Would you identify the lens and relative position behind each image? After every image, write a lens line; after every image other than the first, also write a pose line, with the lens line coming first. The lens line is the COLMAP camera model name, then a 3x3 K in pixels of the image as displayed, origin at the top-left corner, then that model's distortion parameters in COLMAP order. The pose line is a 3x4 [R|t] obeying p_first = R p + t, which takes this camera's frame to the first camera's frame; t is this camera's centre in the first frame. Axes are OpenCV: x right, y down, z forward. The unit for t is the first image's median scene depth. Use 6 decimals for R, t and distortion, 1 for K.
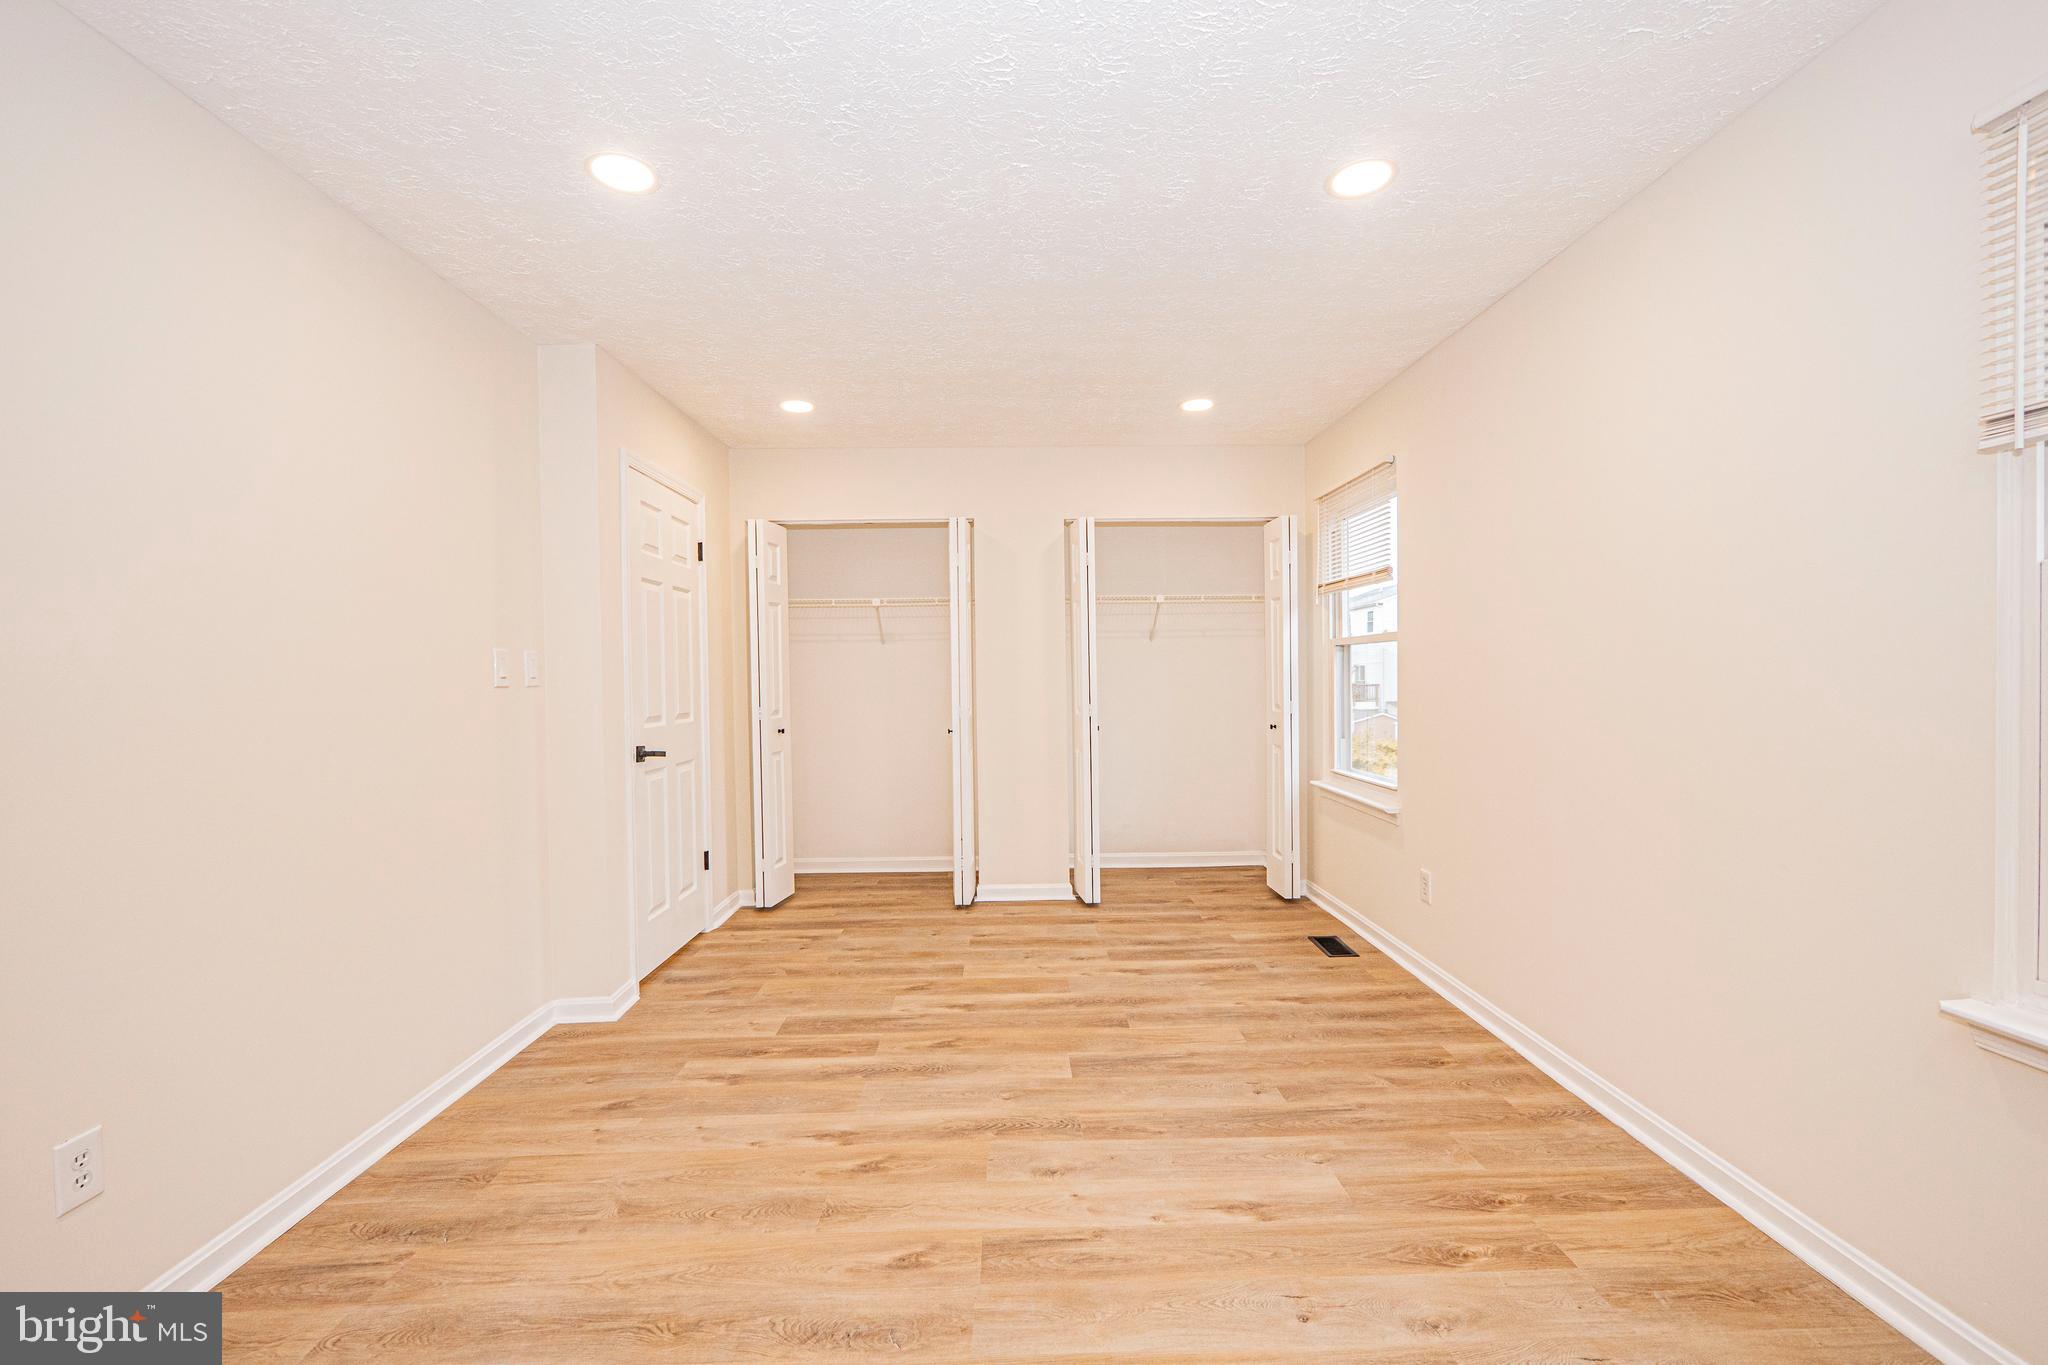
lens RADIAL K [[862.3, 0, 1025.1], [0, 862.3, 691.5], [0, 0, 1]] dist [-0.008971, 0.001489]
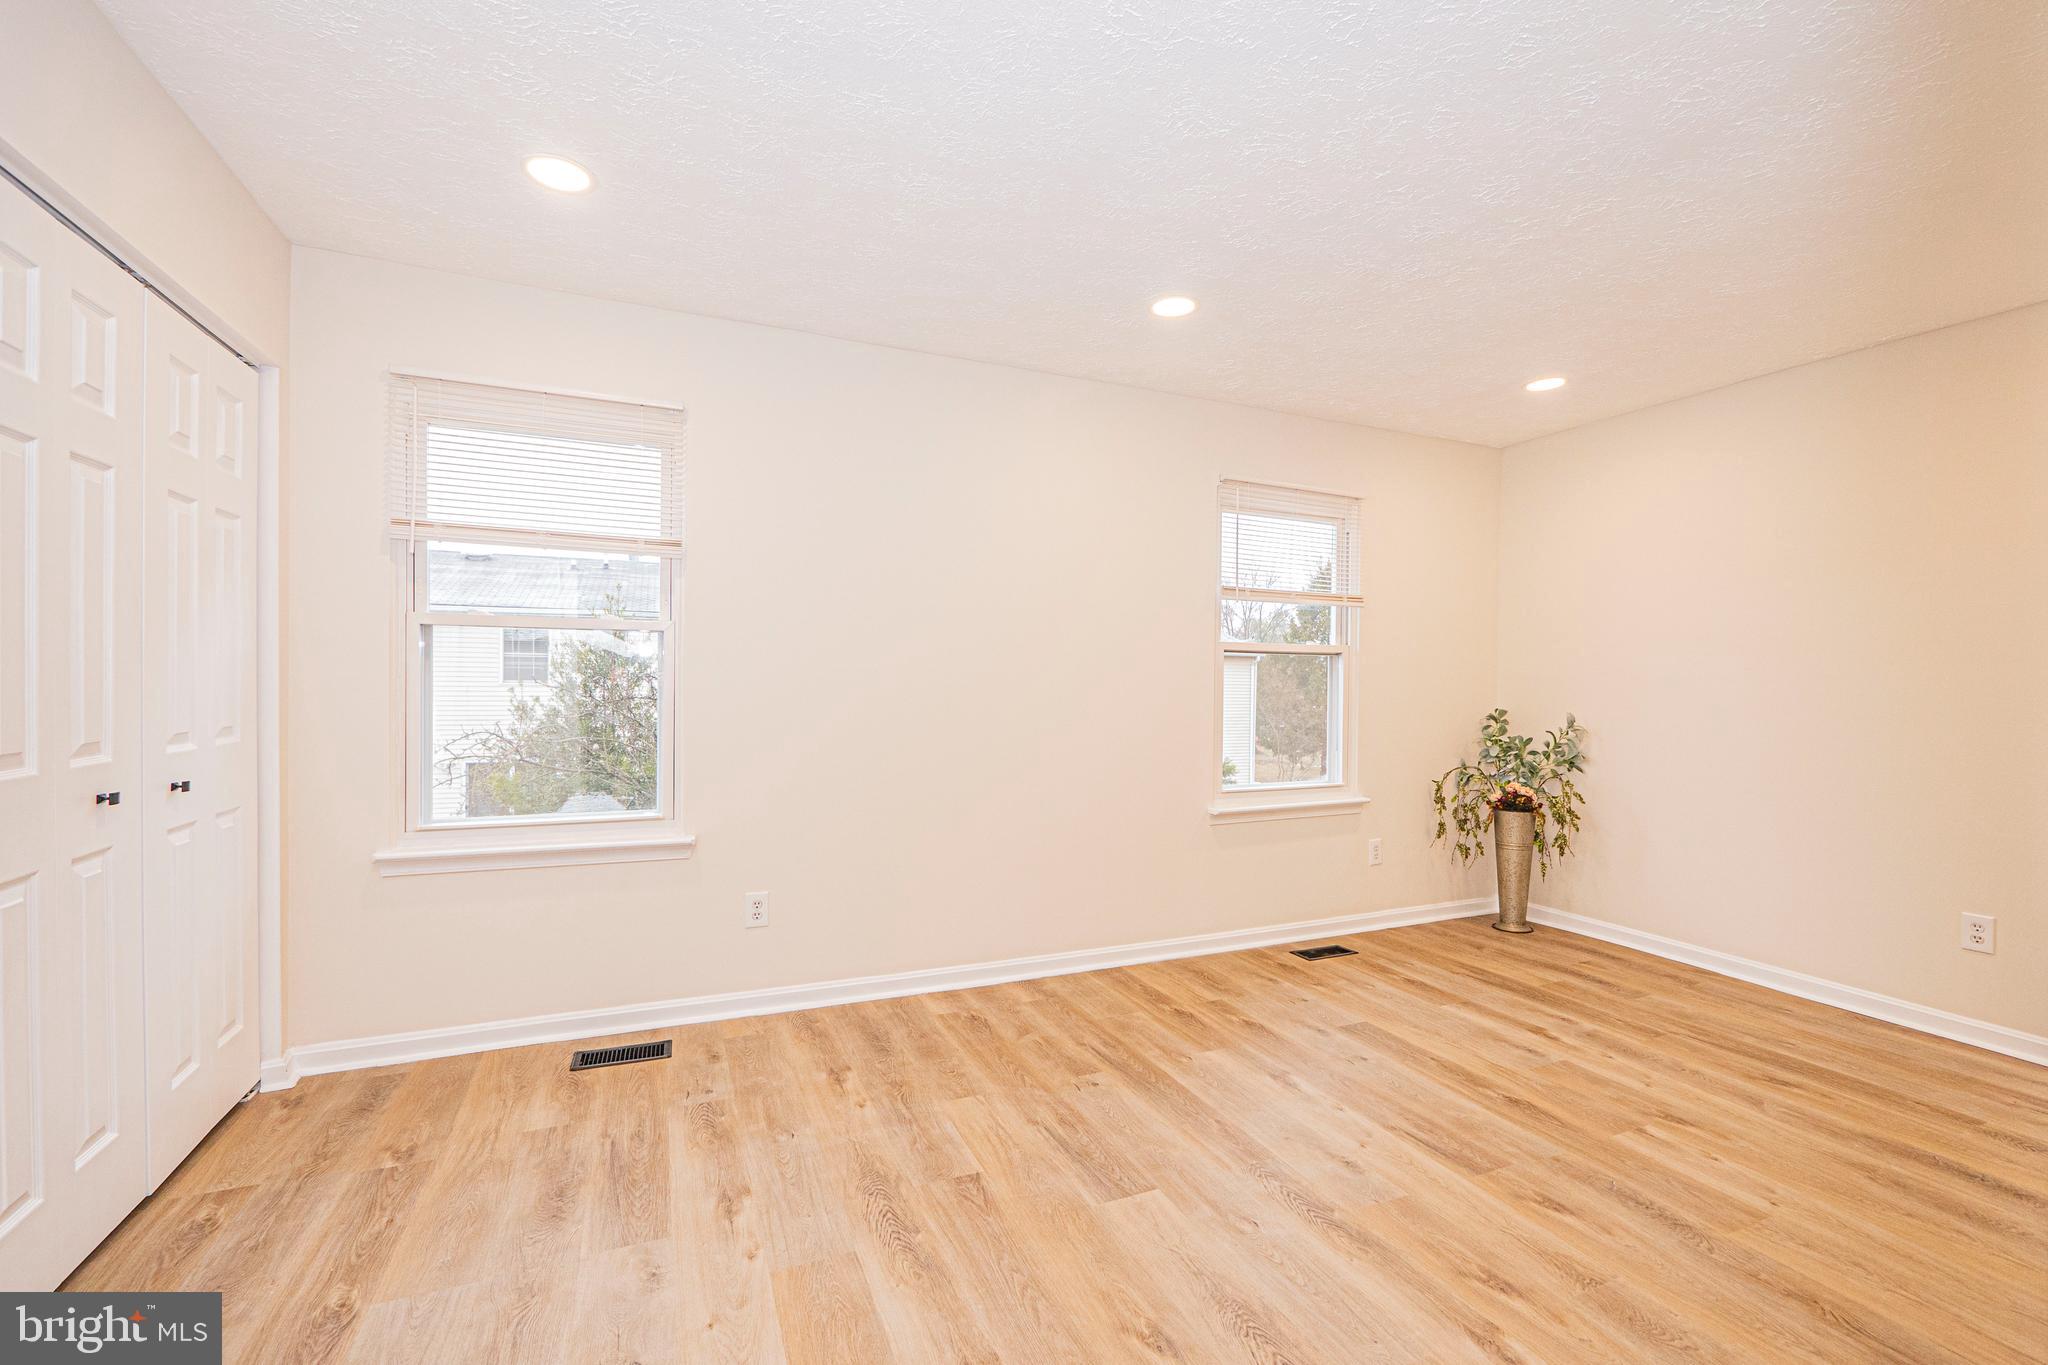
lens RADIAL K [[862.3, 0, 1025.1], [0, 862.3, 691.5], [0, 0, 1]] dist [-0.008971, 0.001489]
pose [[-0.373601, -0.003375, 0.927583, -0.574791], [0.009079, 0.999932, 0.007295, -0.008126], [-0.927545, 0.011147, -0.373545, 1.293903]]
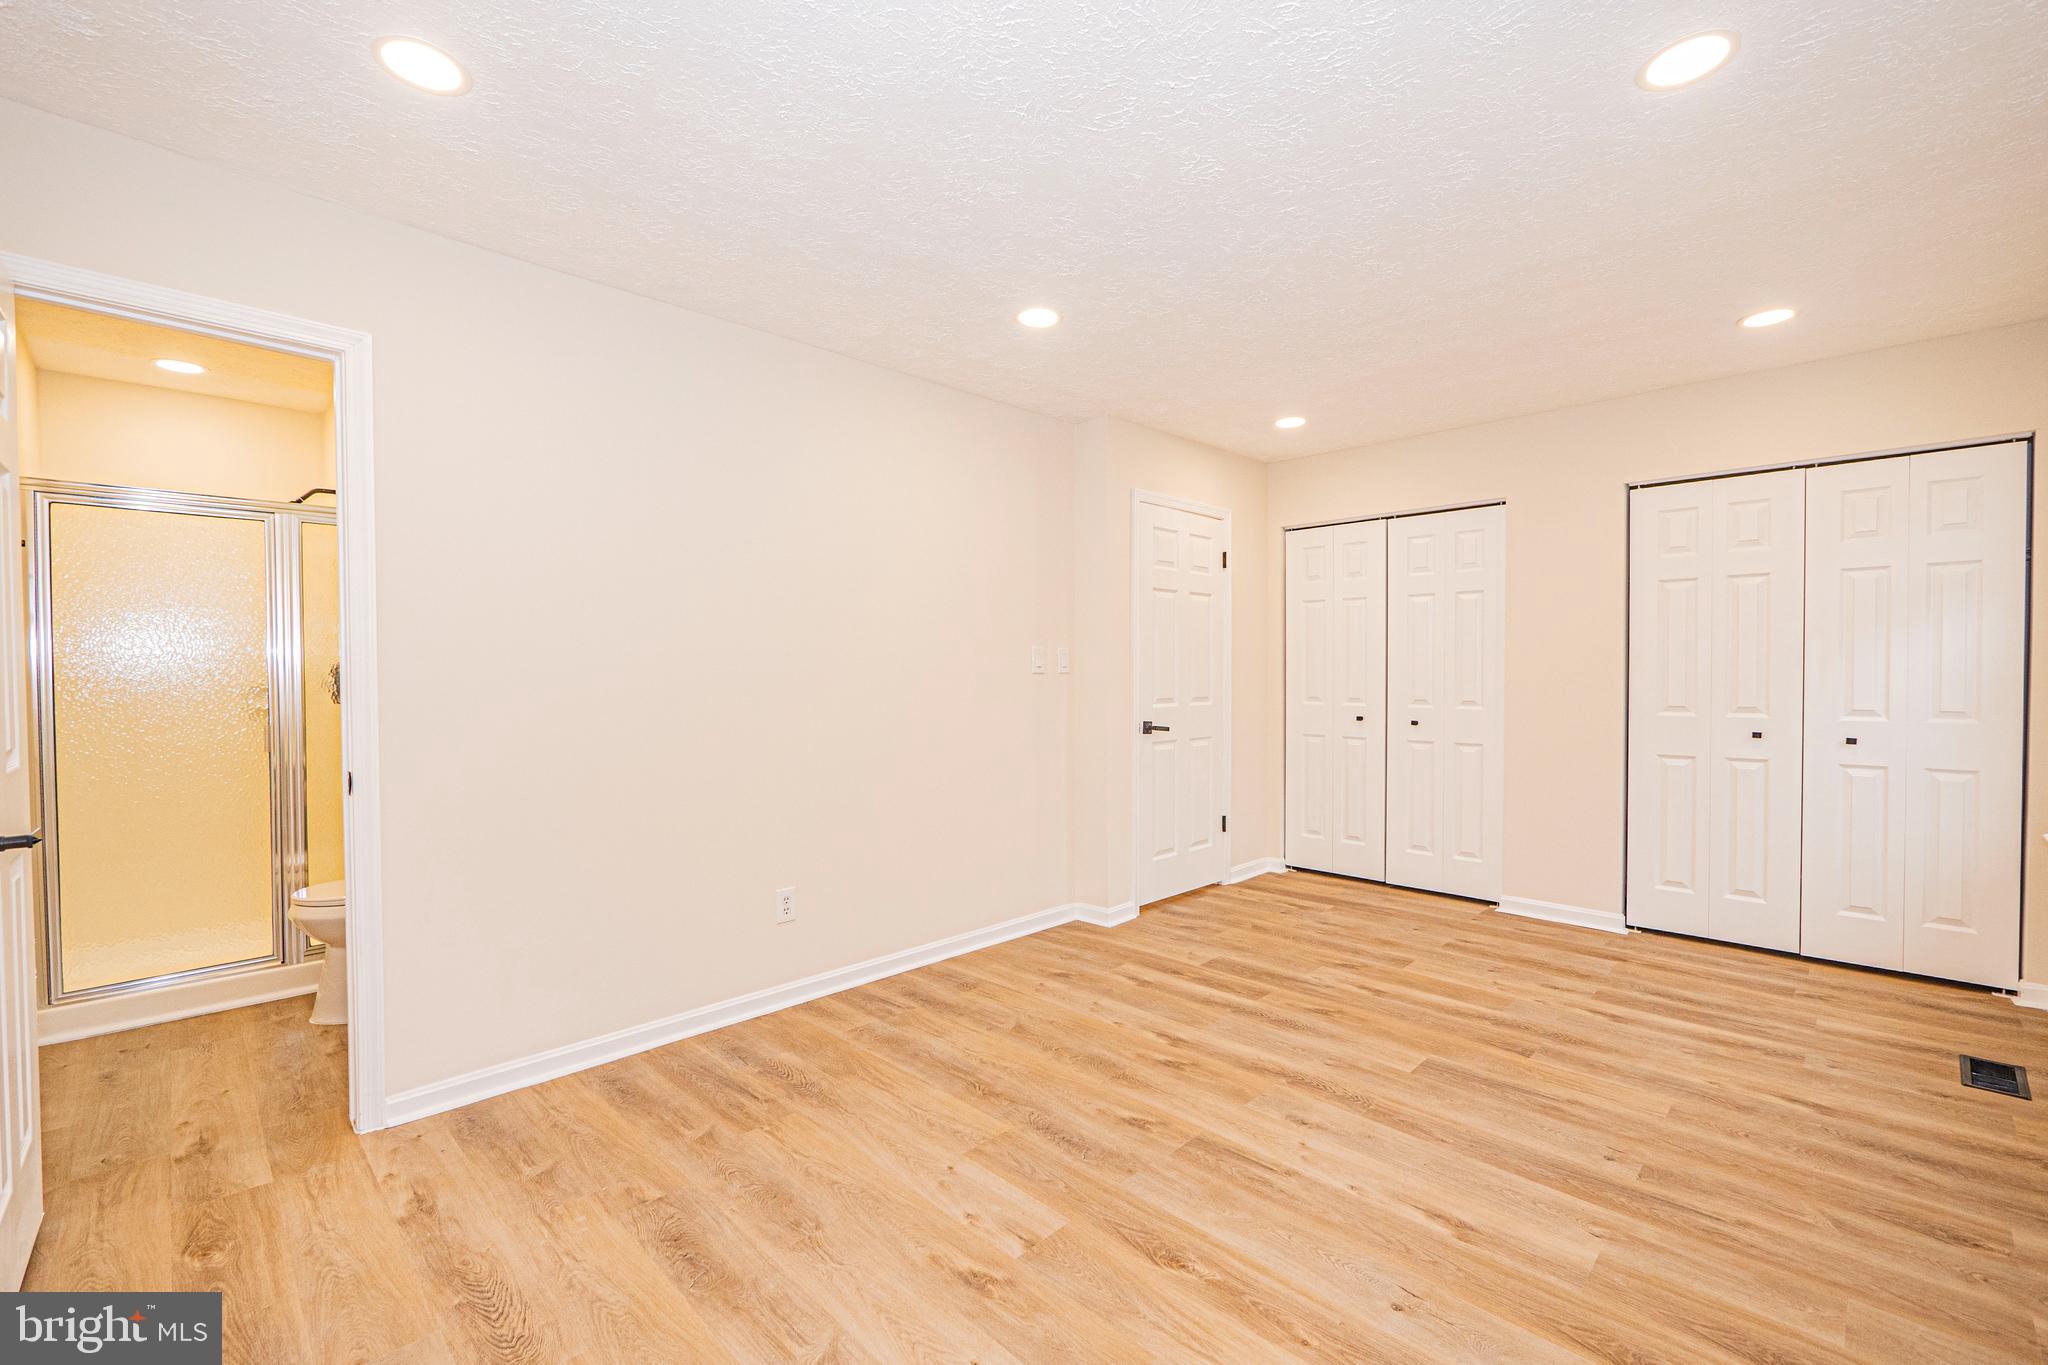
lens RADIAL K [[861.6, 0, 1022.4], [0, 861.6, 688.3], [0, 0, 1]] dist [-0.008318, 0.001000]
pose [[0.687660, 0.024998, -0.725602, 0.423154], [-0.018316, 0.999686, 0.017082, -0.004734], [0.725802, 0.001544, 0.687902, -0.009552]]
